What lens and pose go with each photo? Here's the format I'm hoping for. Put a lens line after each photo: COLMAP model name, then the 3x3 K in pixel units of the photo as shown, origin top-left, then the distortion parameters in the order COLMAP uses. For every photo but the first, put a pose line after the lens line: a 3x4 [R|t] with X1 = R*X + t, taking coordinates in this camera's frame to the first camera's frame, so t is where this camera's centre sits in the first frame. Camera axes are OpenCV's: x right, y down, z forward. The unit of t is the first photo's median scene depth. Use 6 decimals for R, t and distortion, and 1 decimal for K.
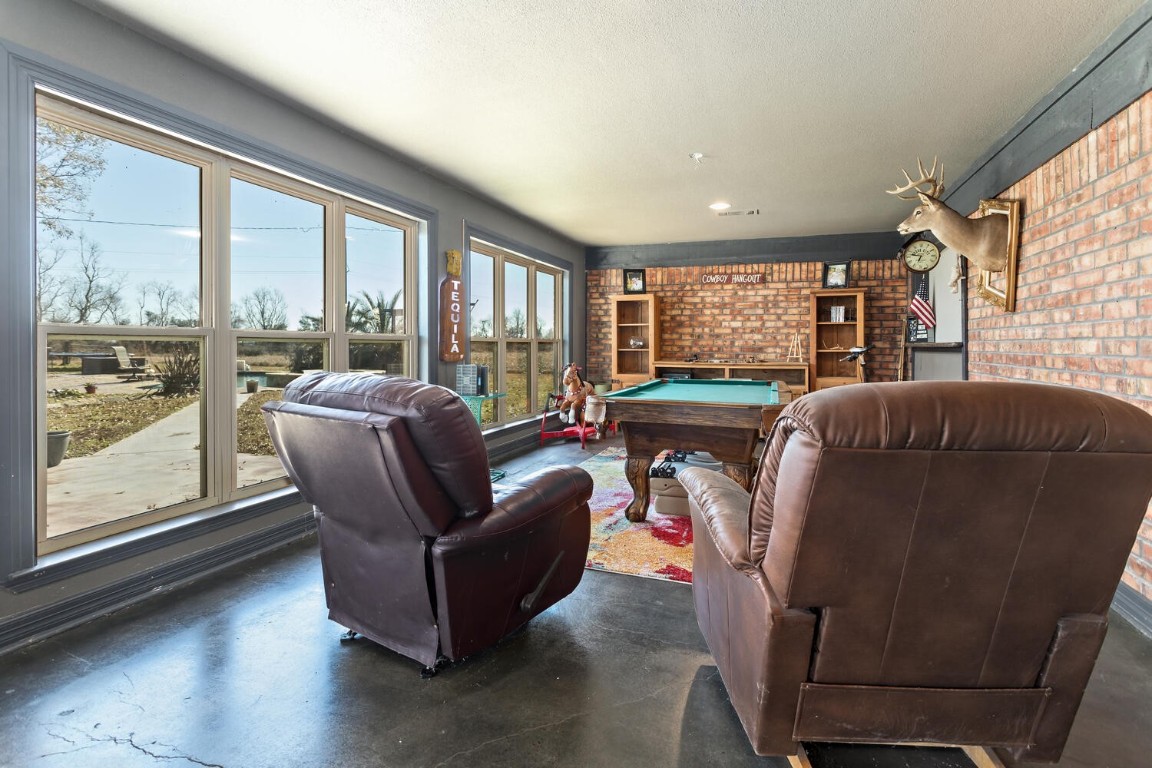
lens RADIAL K [[533.4, 0, 586.0], [0, 533.4, 350.7], [0, 0, 1]] dist [-0.020346, 0.001232]
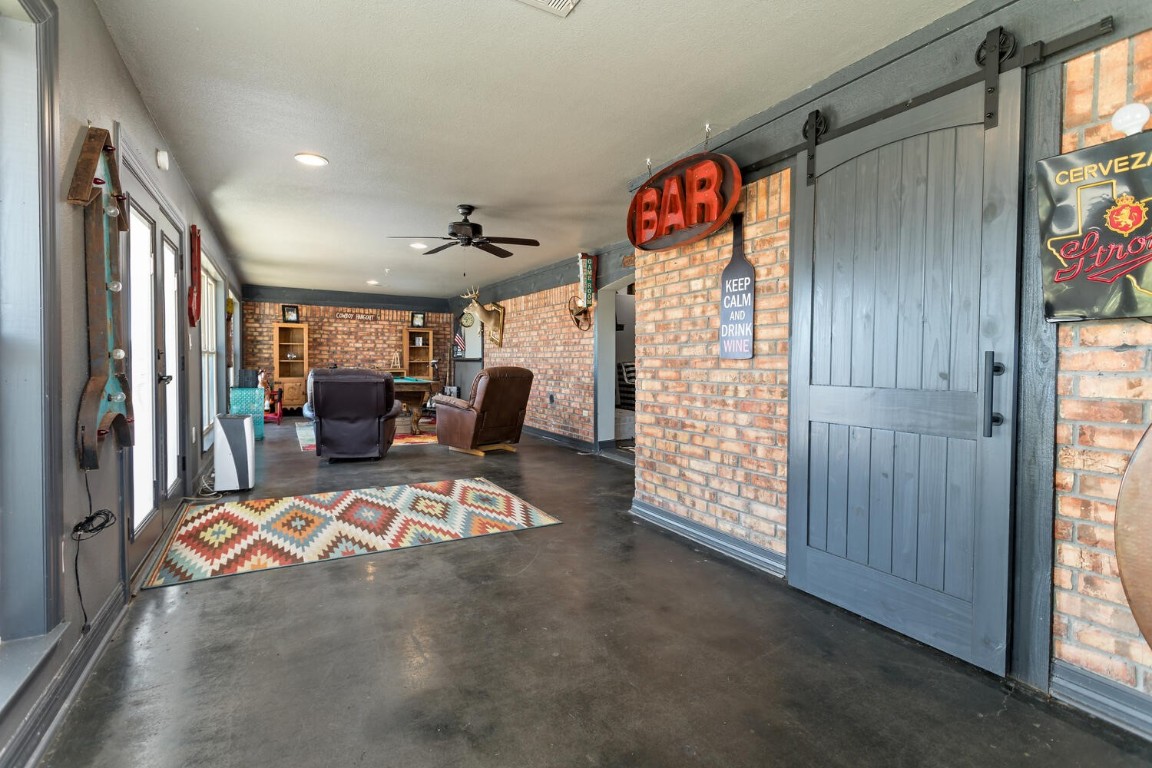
lens RADIAL K [[533.4, 0, 575.2], [0, 533.4, 380.1], [0, 0, 1]] dist [-0.020346, 0.001232]
pose [[0.643526, -0.026662, 0.764960, -0.527615], [0.000847, 0.999417, 0.034121, 0.001781], [-0.765424, -0.021309, 0.643174, -0.535650]]
